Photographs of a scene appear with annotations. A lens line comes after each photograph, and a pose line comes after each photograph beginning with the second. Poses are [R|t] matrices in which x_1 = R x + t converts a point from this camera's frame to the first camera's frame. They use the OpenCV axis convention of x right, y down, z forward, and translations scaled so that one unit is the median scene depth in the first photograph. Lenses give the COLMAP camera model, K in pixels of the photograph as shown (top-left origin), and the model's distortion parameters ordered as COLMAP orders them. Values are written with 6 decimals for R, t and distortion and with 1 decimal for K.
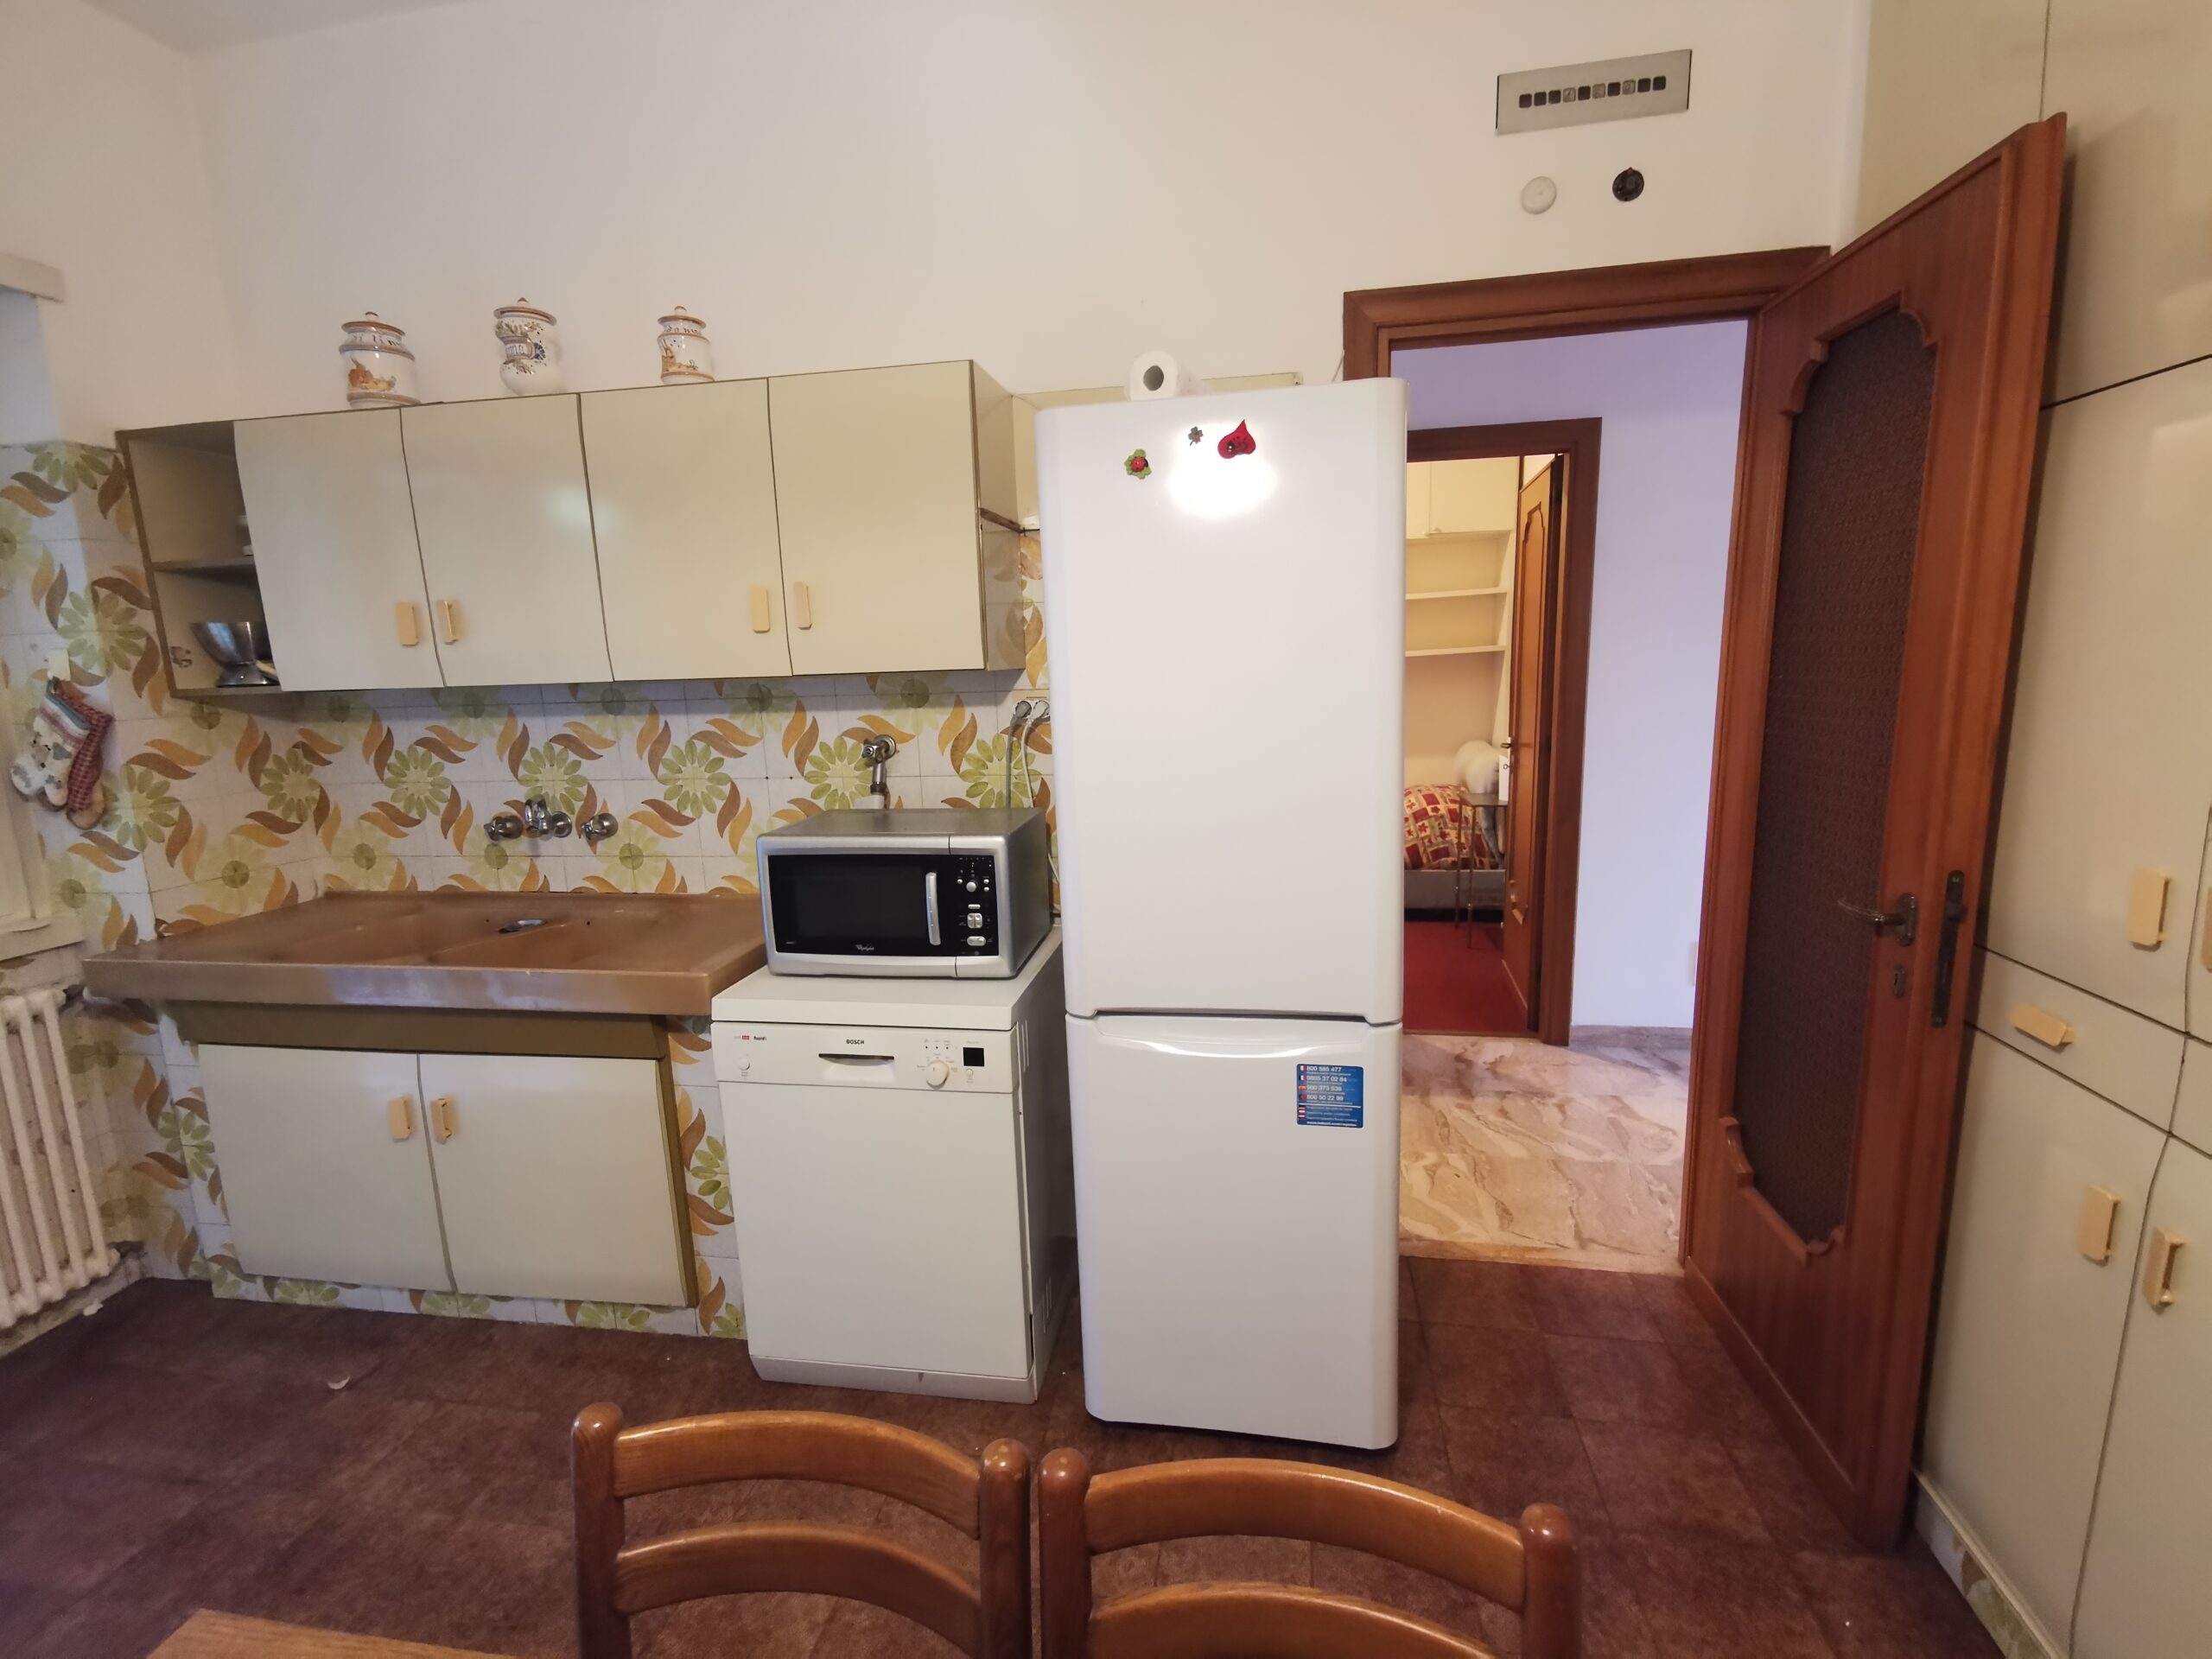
lens RADIAL K [[1014.2, 0, 1108.9], [0, 1014.2, 827.1], [0, 0, 1]] dist [0.011418, -0.003766]
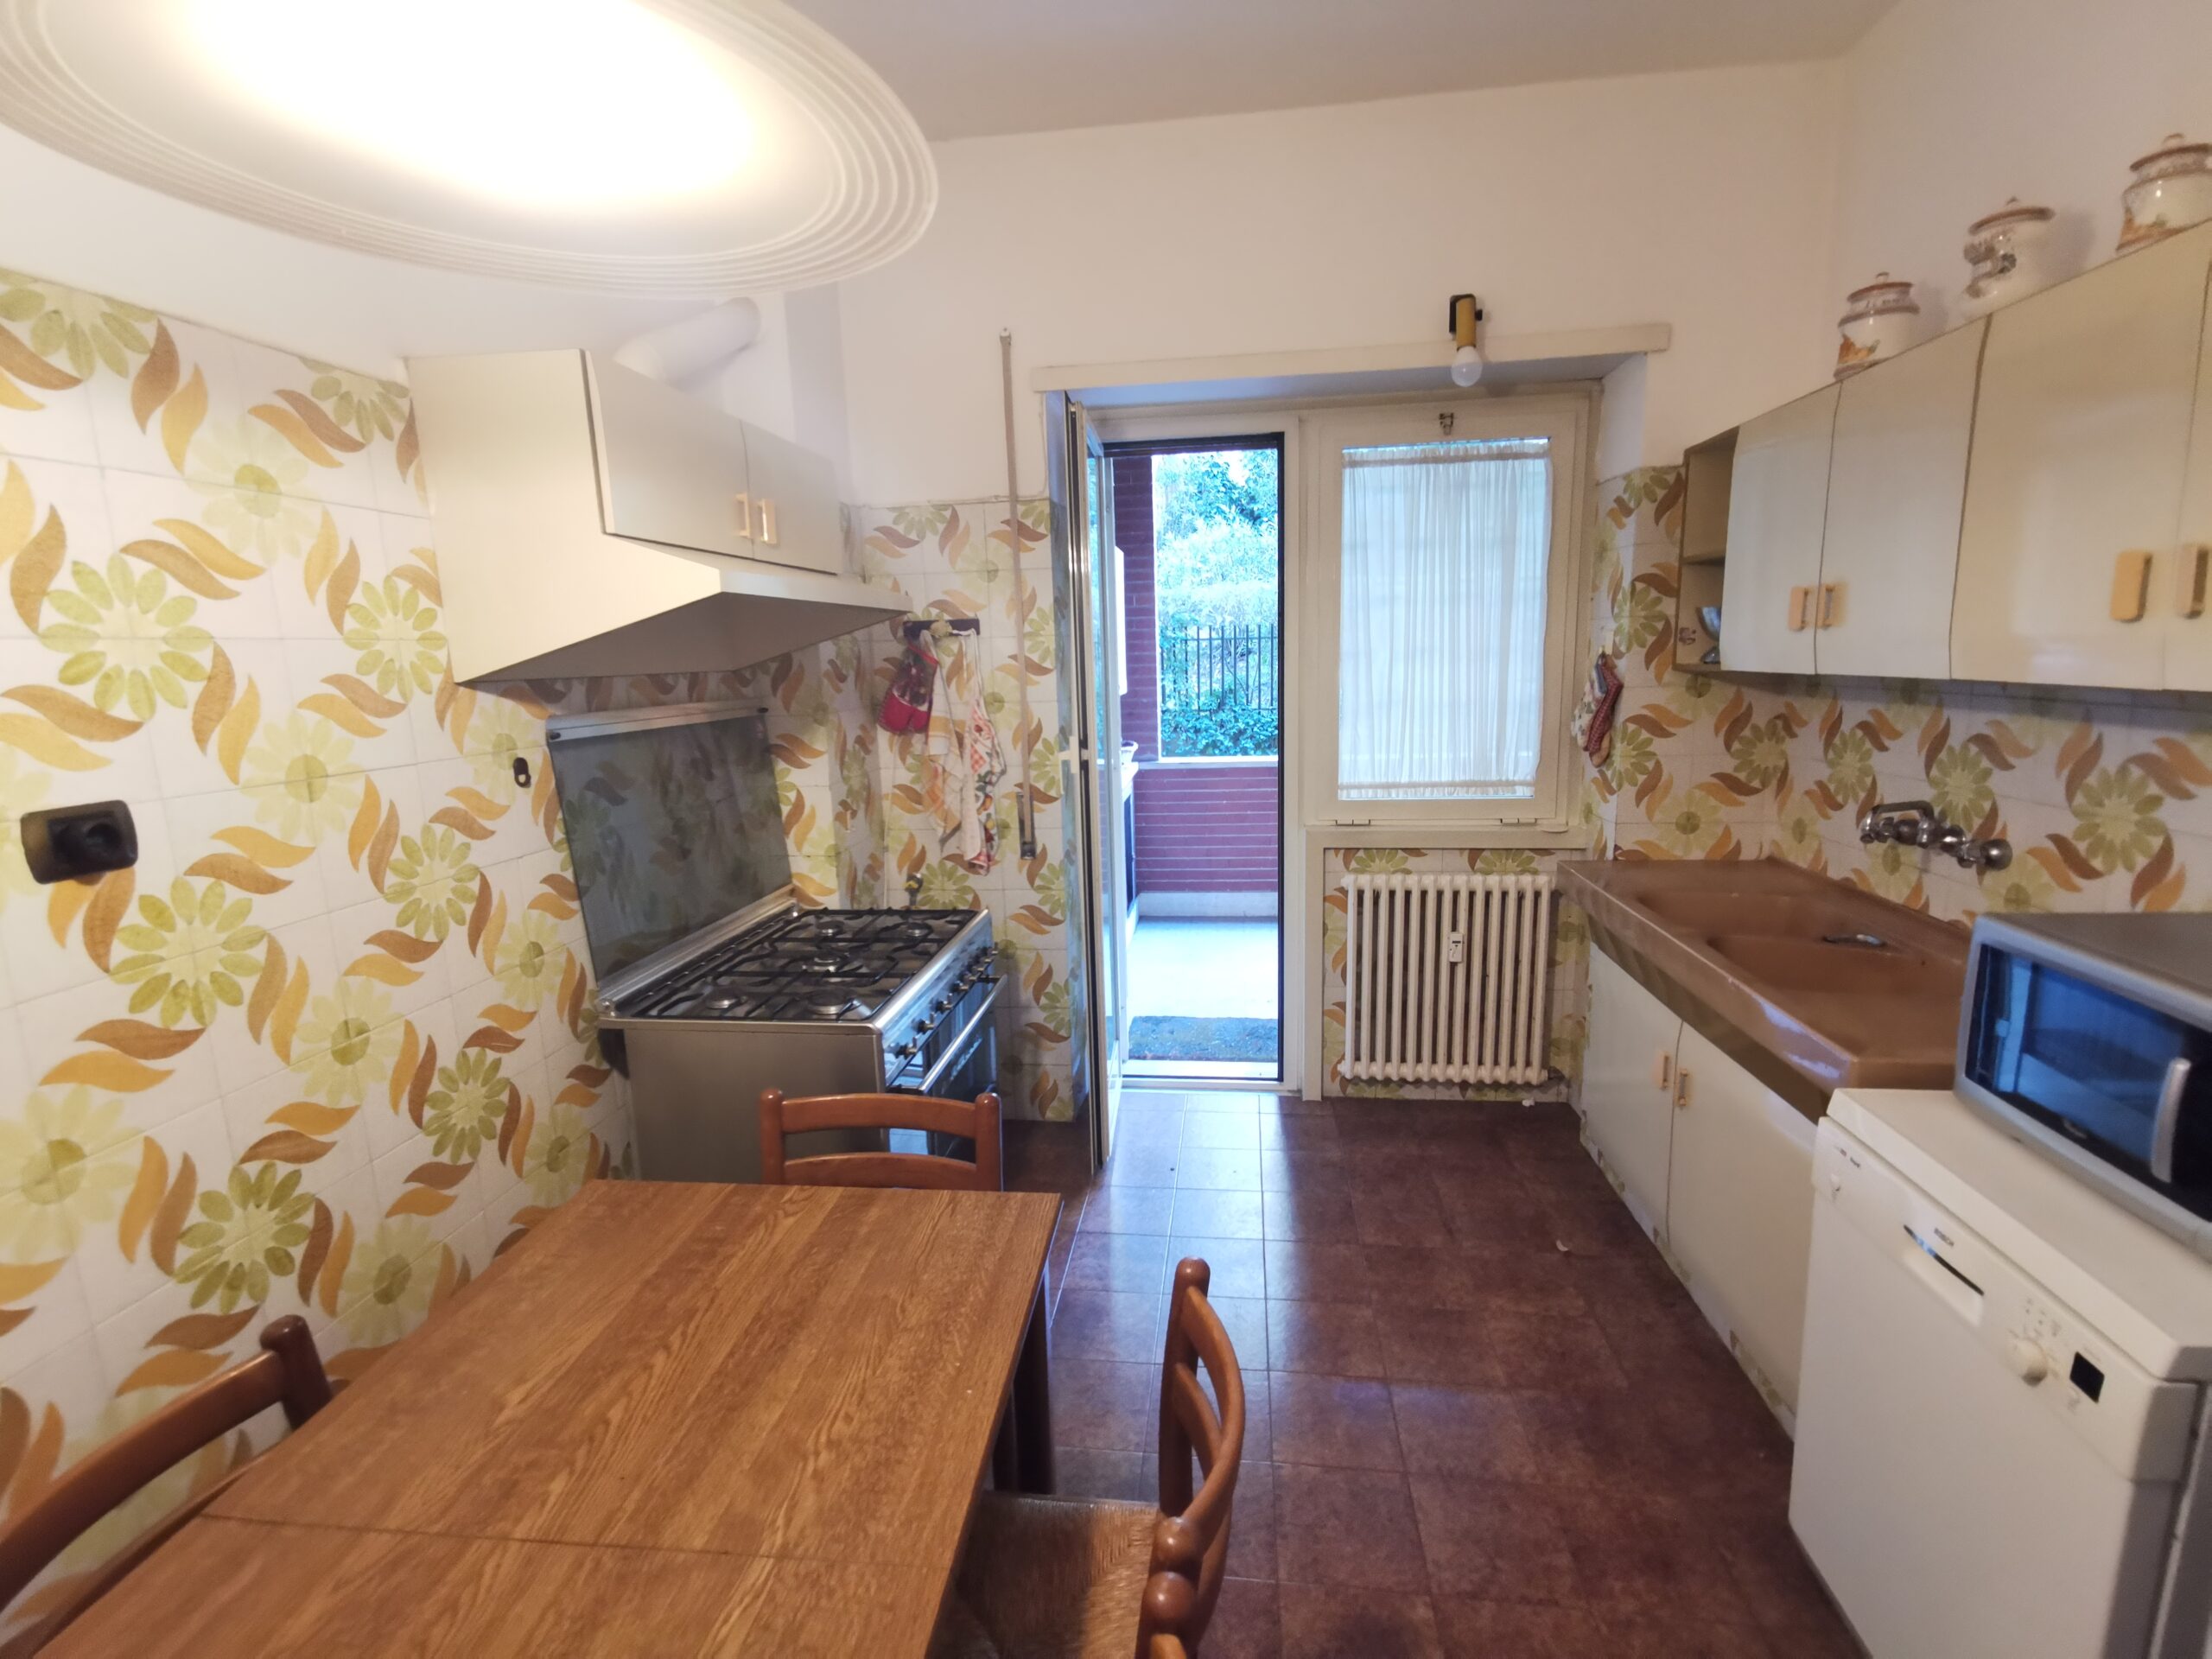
lens RADIAL K [[1014.2, 0, 1111.9], [0, 1014.2, 832.6], [0, 0, 1]] dist [0.011418, -0.003766]
pose [[0.050457, 0.206903, -0.977060, 0.254155], [-0.136378, 0.970569, 0.198486, -0.085534], [0.989371, 0.123234, 0.077189, 0.266004]]
